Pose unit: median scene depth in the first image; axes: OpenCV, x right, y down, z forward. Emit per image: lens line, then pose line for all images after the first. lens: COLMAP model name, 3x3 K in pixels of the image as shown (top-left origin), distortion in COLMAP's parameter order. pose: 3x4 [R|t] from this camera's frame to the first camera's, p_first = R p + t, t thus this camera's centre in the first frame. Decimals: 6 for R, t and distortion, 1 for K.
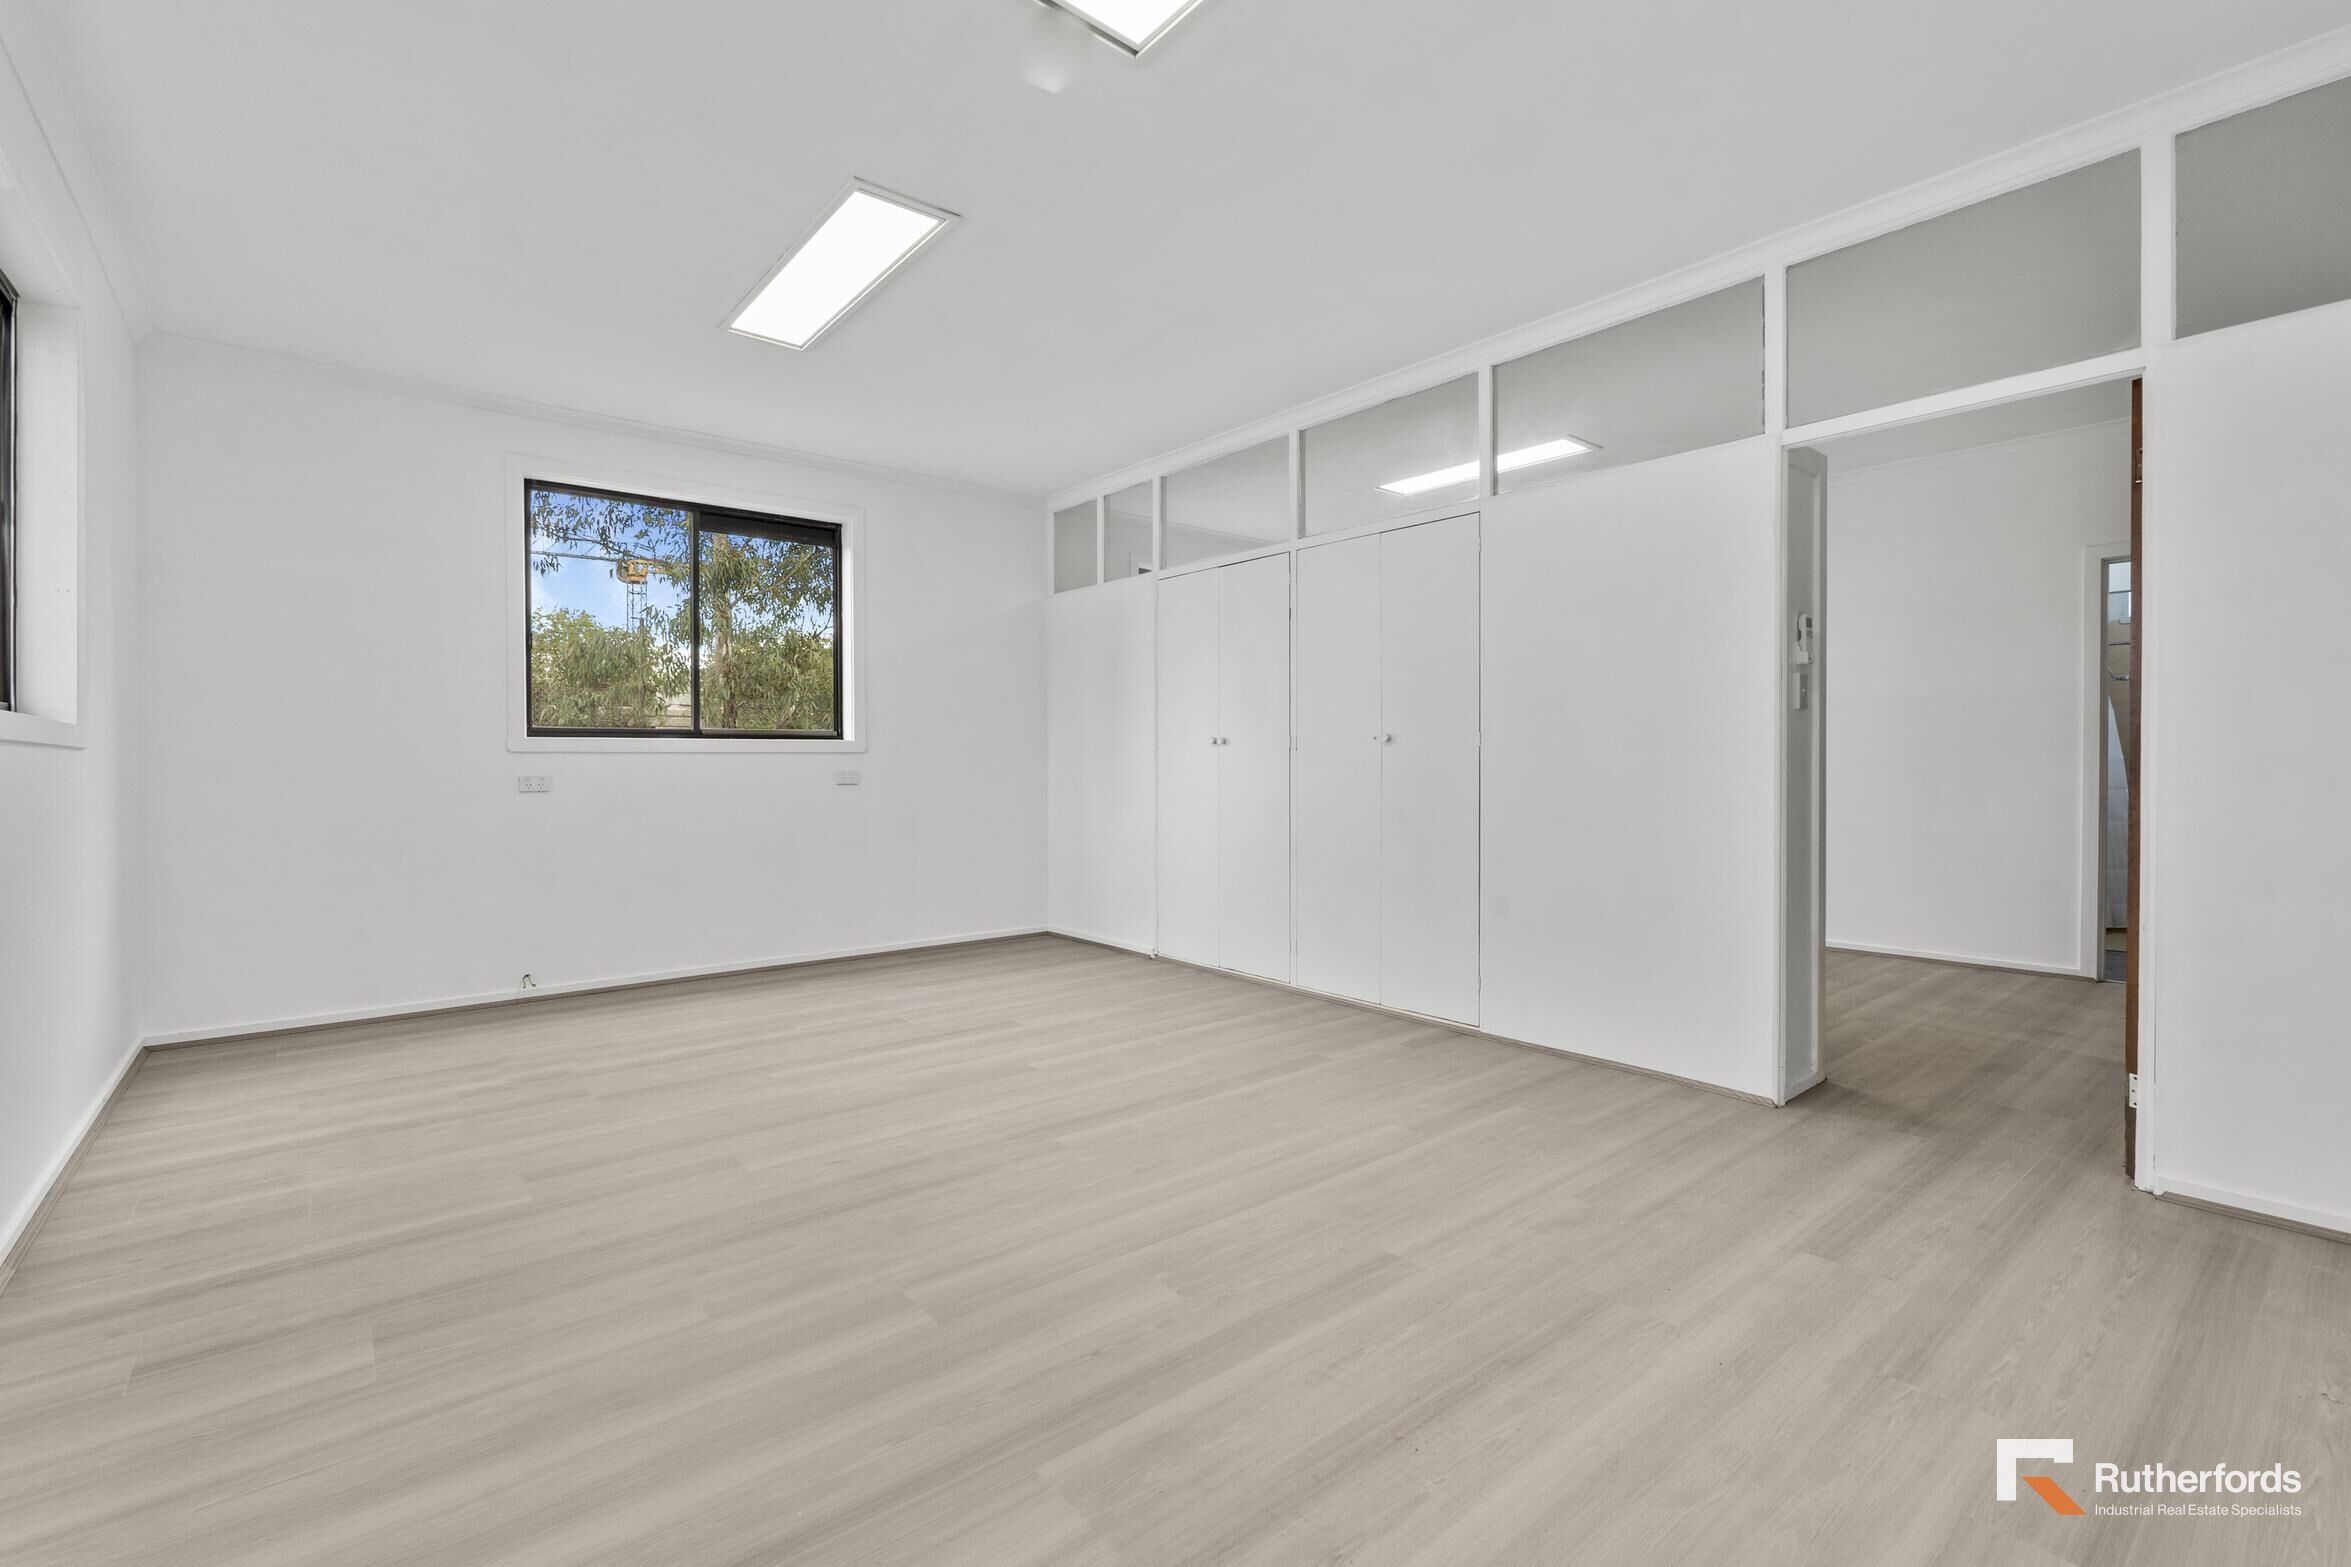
lens RADIAL K [[1032.4, 0, 1173.1], [0, 1032.4, 767.6], [0, 0, 1]] dist [-0.004299, 0.000635]
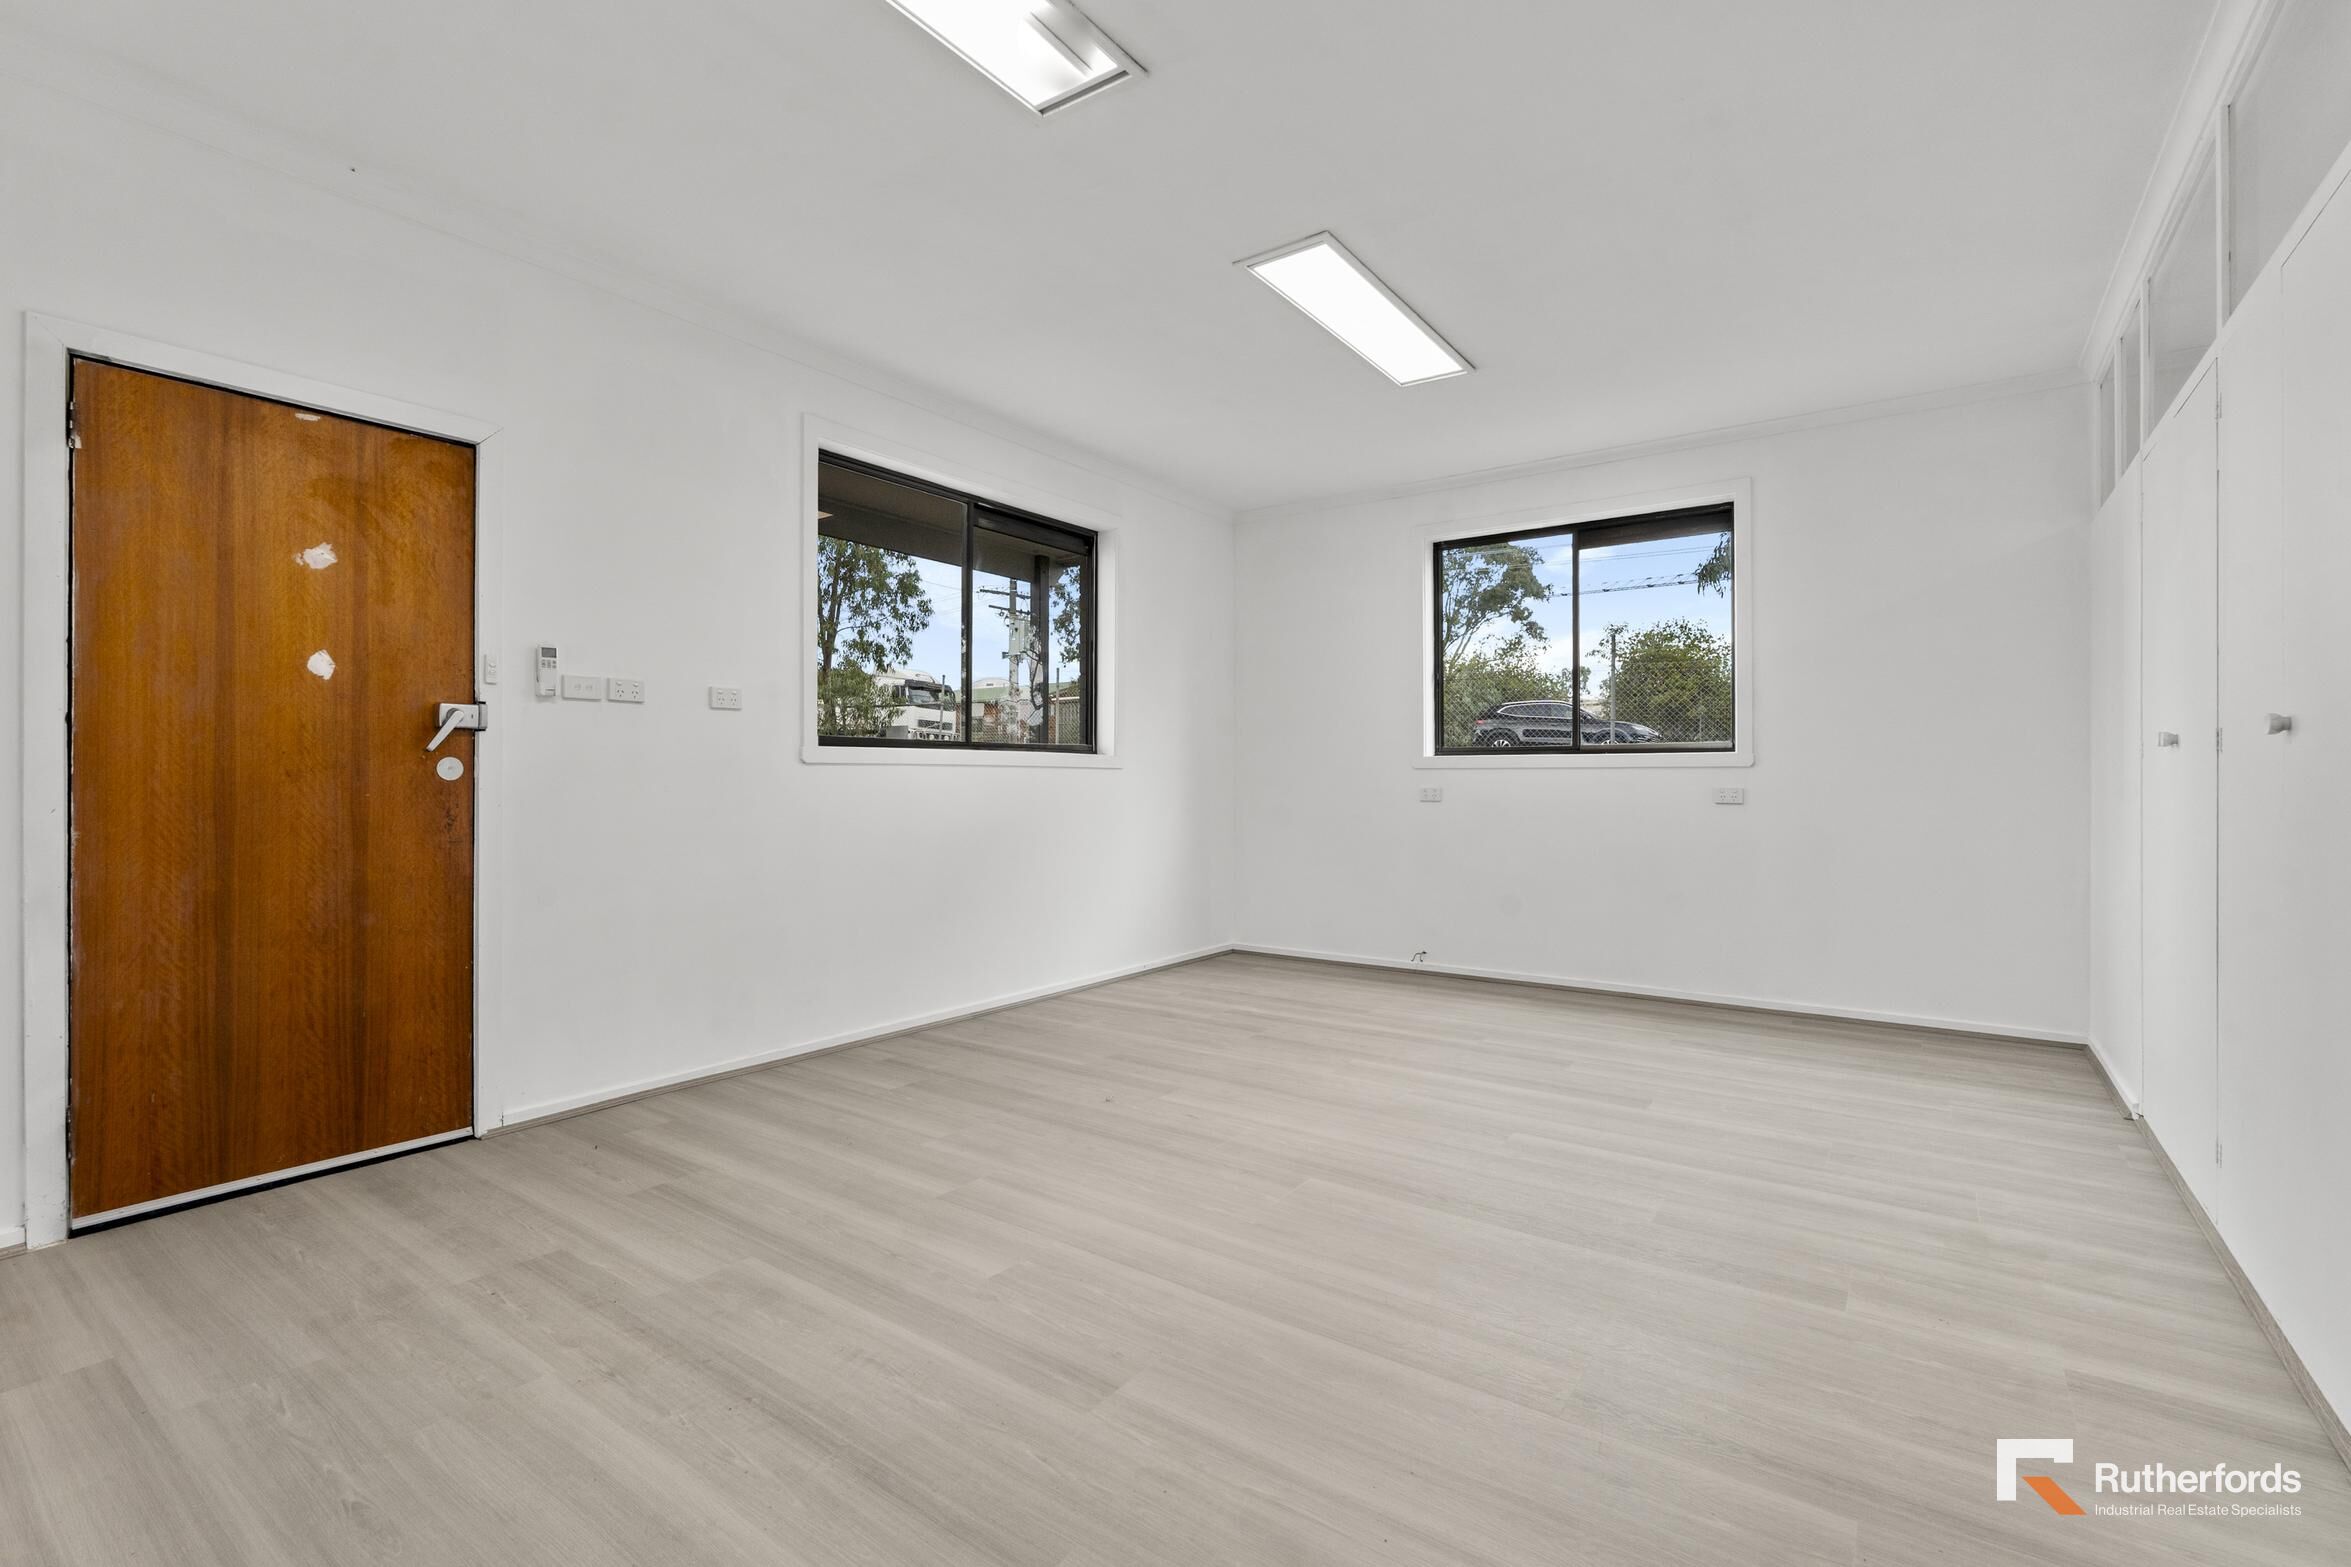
lens RADIAL K [[1032.4, 0, 1166.5], [0, 1032.4, 778.0], [0, 0, 1]] dist [-0.004299, 0.000635]
pose [[0.254978, 0.002355, -0.966944, 0.866198], [-0.007186, 0.999974, 0.000540, -0.004868], [0.966920, 0.006811, 0.254988, 0.718203]]
